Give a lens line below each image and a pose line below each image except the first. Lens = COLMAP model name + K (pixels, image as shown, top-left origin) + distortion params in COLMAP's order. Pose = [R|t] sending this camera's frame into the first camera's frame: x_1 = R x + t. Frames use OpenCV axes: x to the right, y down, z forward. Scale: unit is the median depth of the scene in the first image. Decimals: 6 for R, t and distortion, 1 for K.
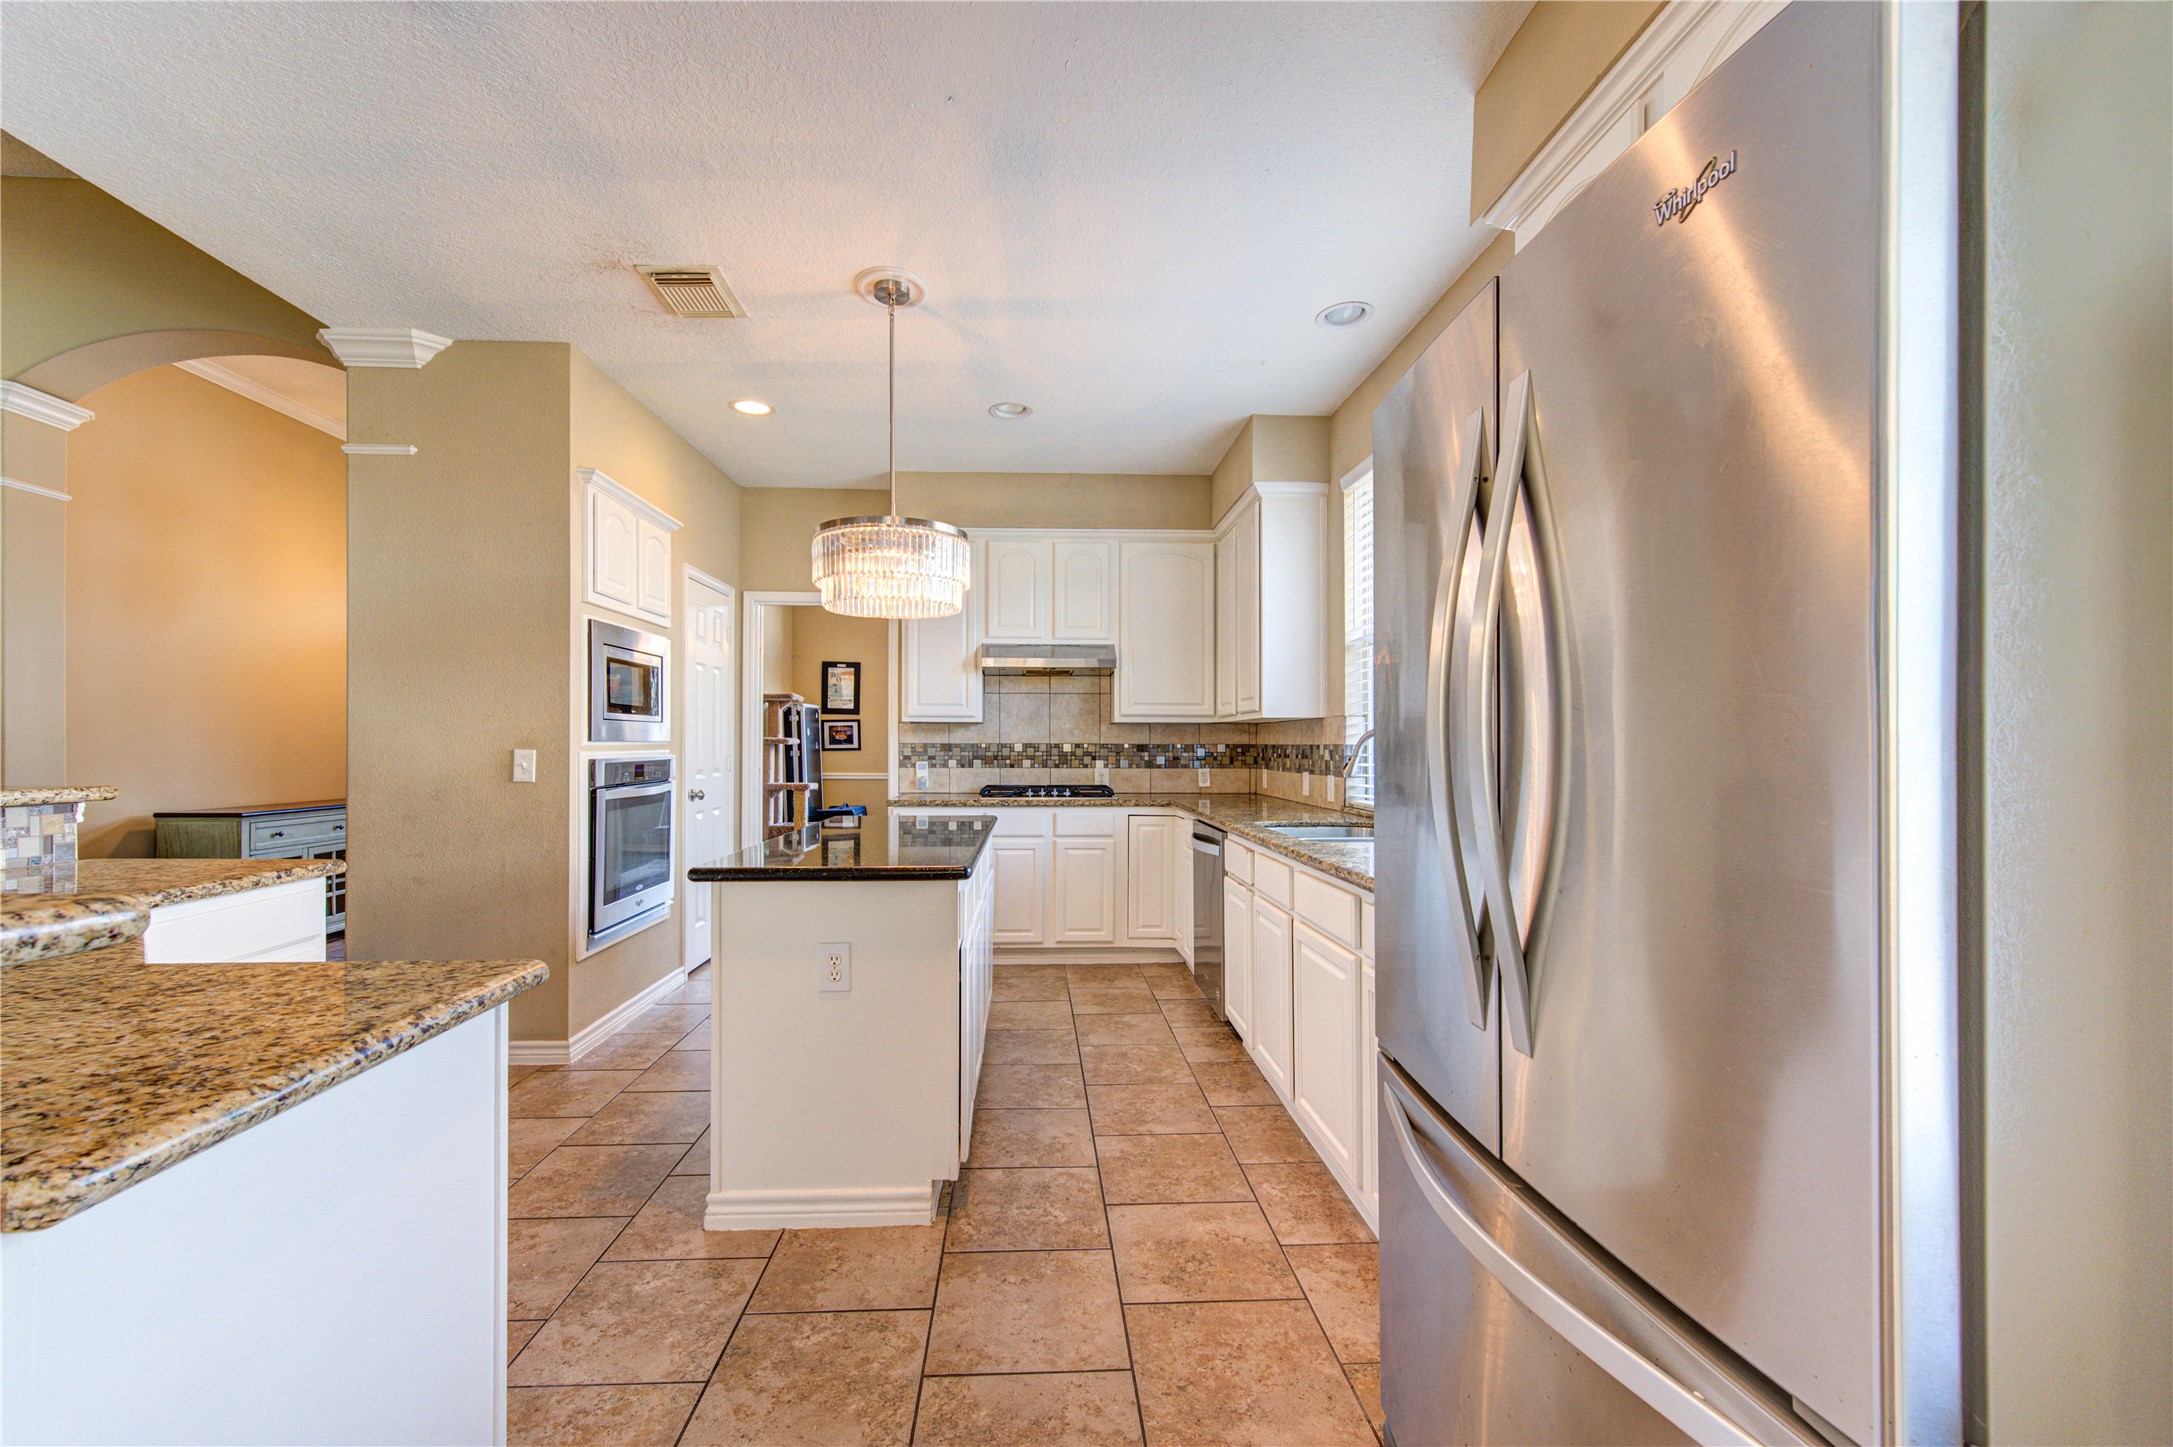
lens RADIAL K [[881.1, 0, 1055.5], [0, 881.1, 743.2], [0, 0, 1]] dist [0.001918, 0.000000]
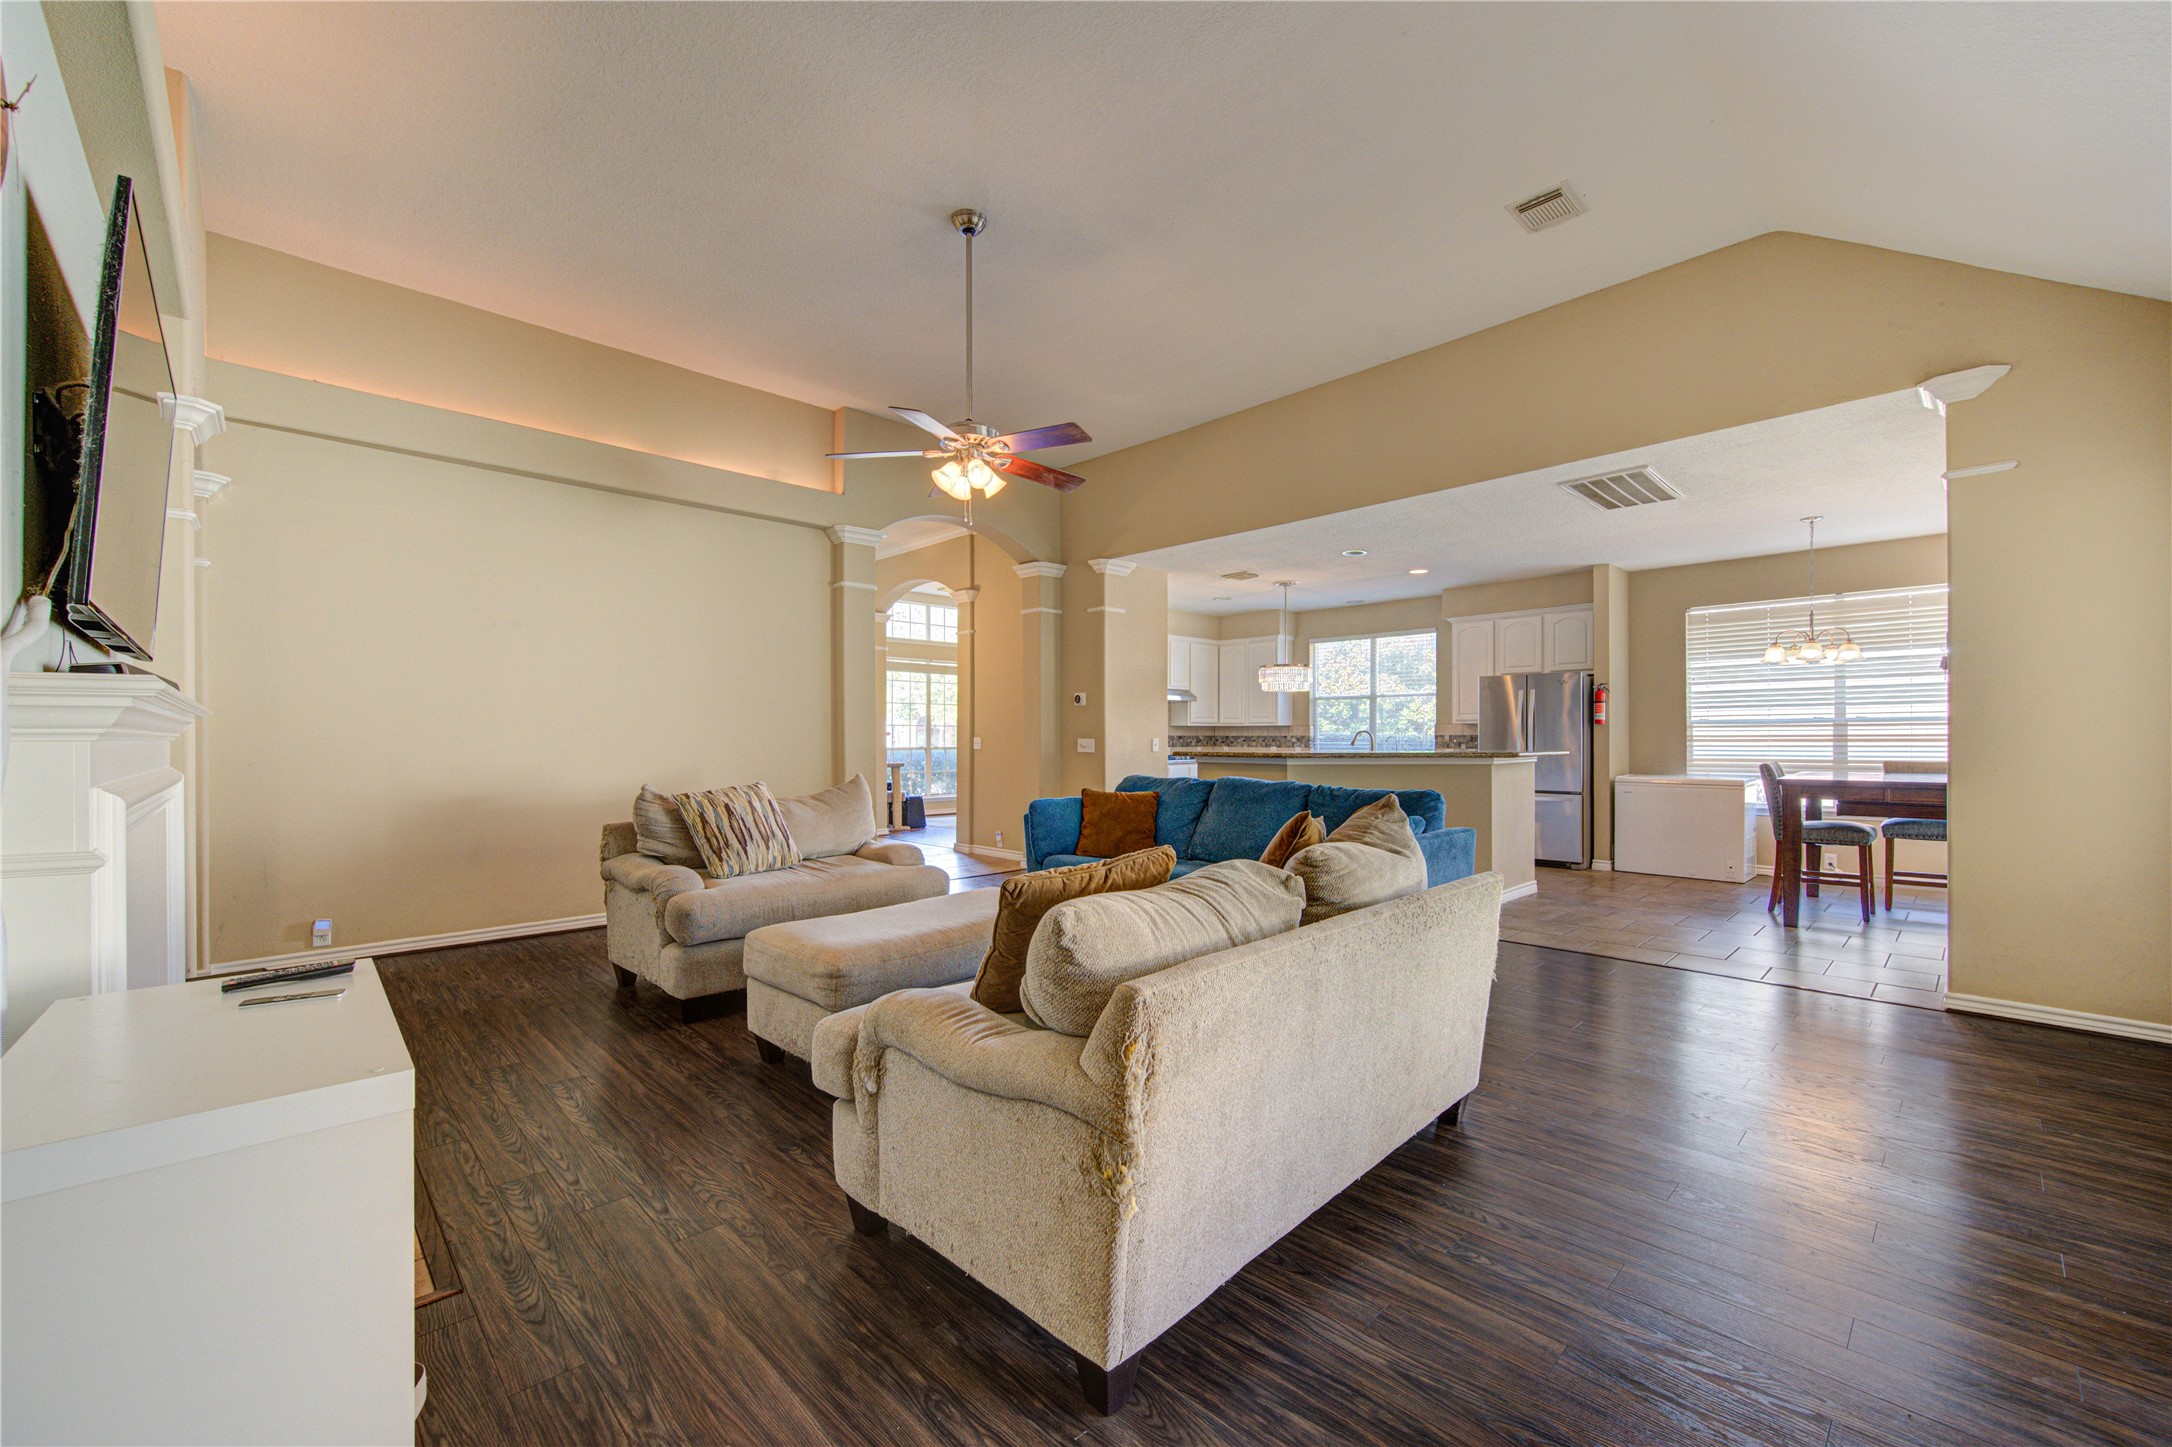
lens RADIAL K [[848.8, 0, 1094.6], [0, 848.8, 733.7], [0, 0, 1]] dist [-0.001835, -0.000192]
pose [[0.730604, -0.003871, 0.682791, -1.488346], [0.003759, 0.999992, 0.001646, -0.008625], [-0.682791, 0.001364, 0.730612, -0.365804]]
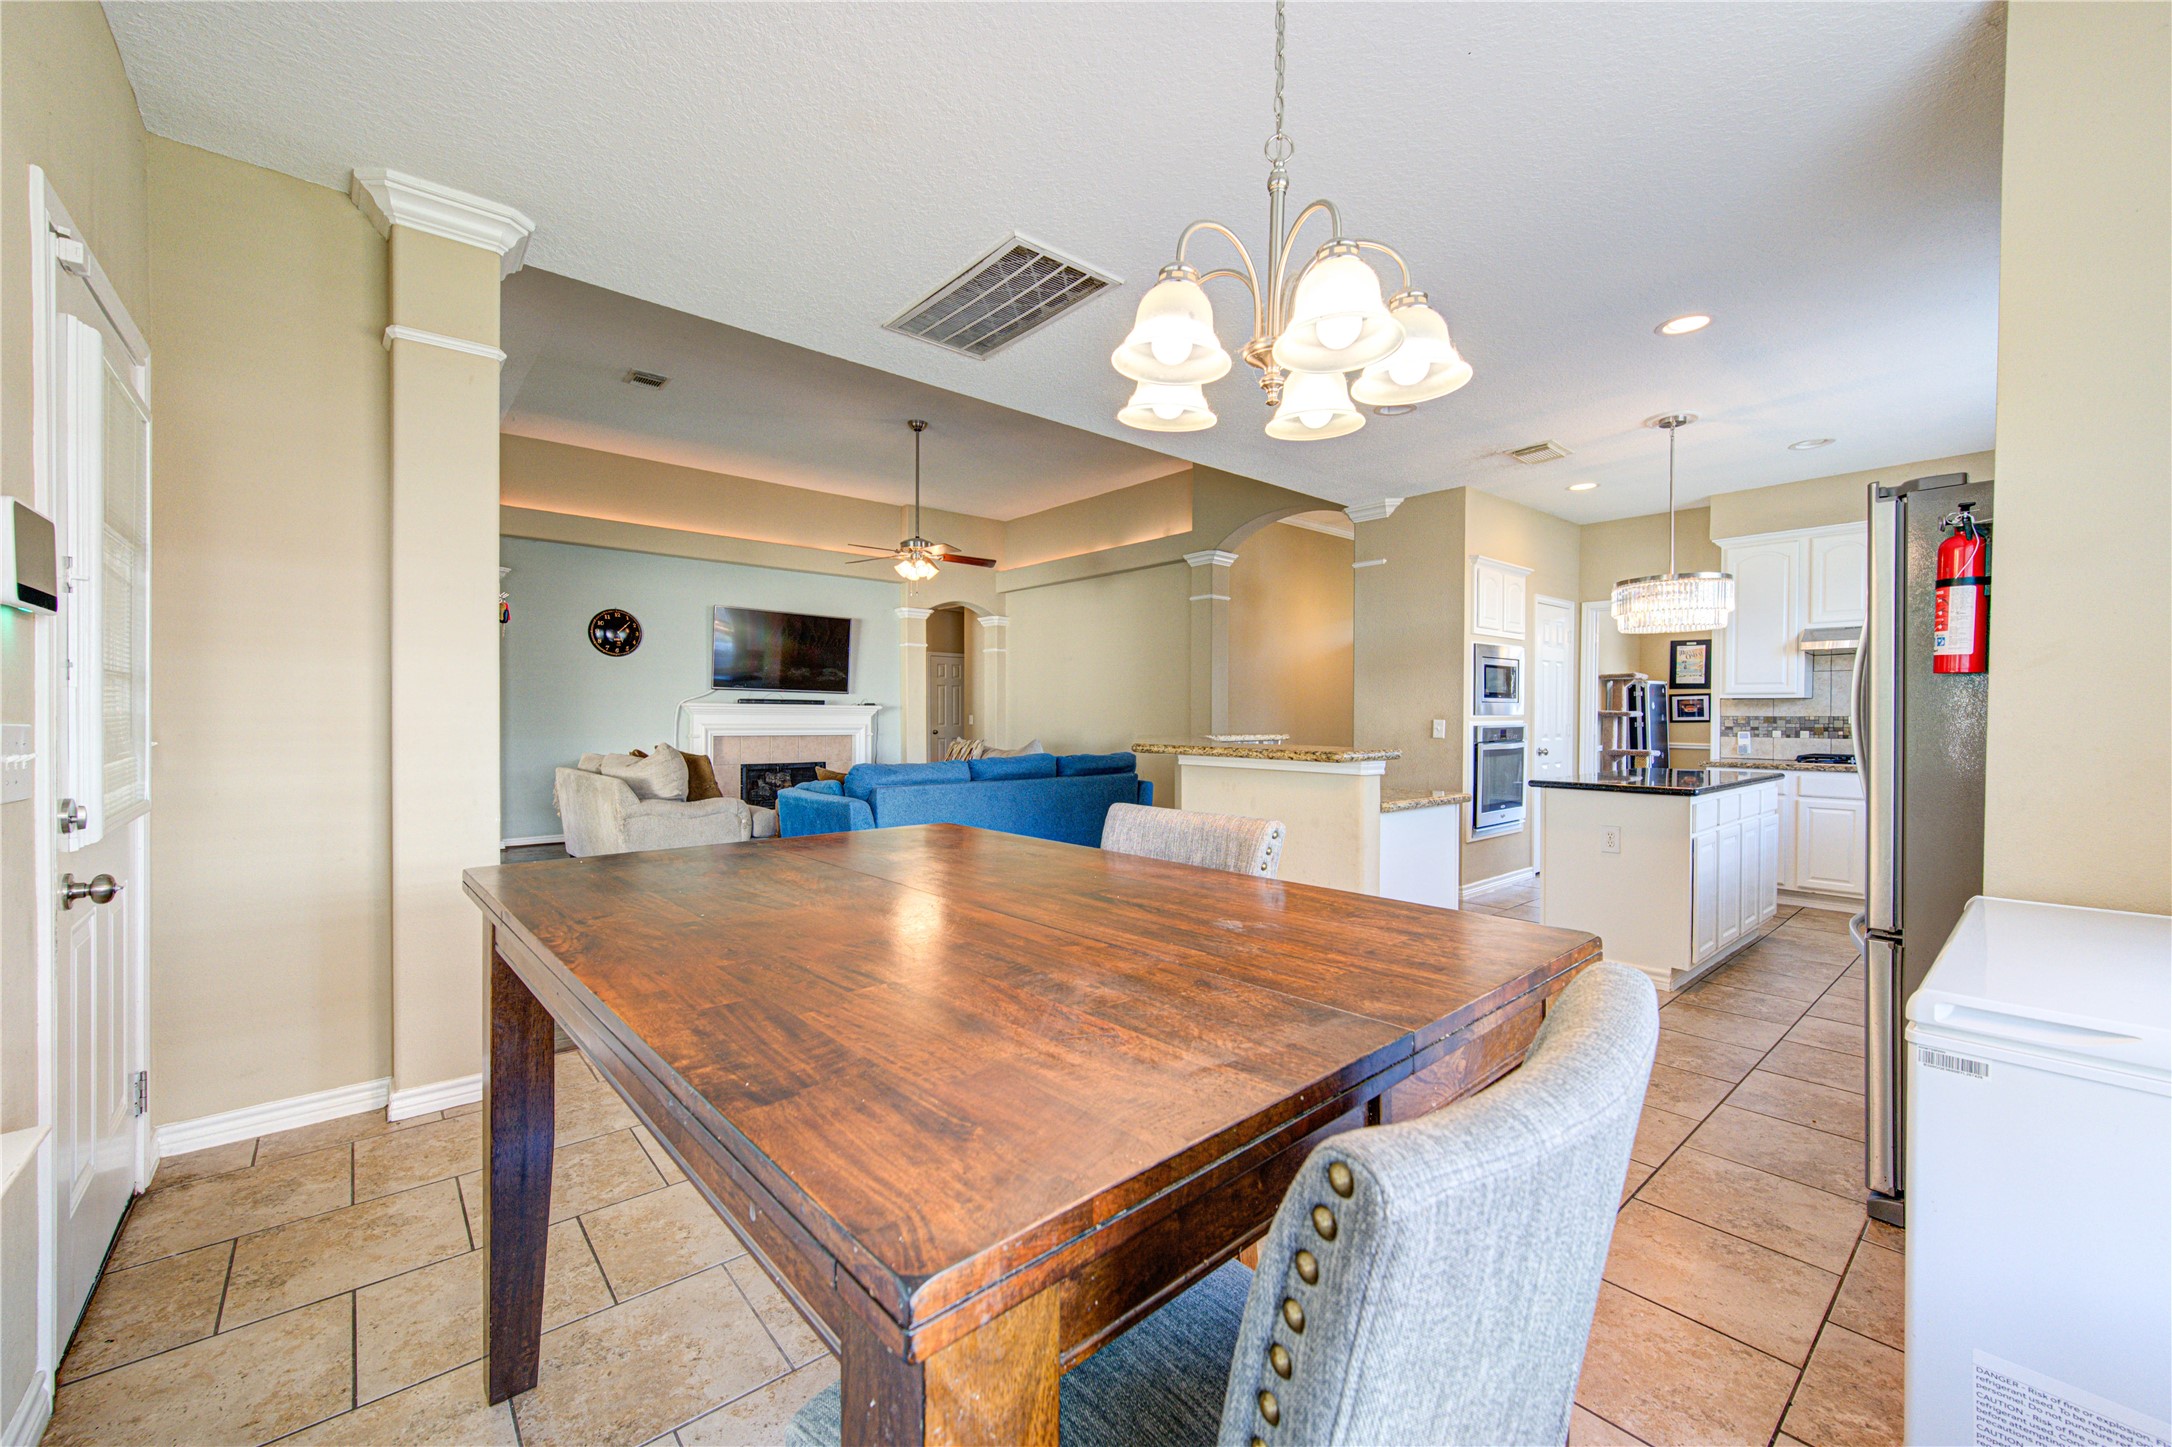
lens RADIAL K [[866.2, 0, 1090.6], [0, 866.2, 724.7], [0, 0, 1]] dist [0.007312, -0.000125]
pose [[0.634835, 0.008787, -0.772597, 0.195697], [0.000216, 0.999933, 0.011549, -0.002181], [0.772647, -0.007499, 0.634791, -0.421438]]
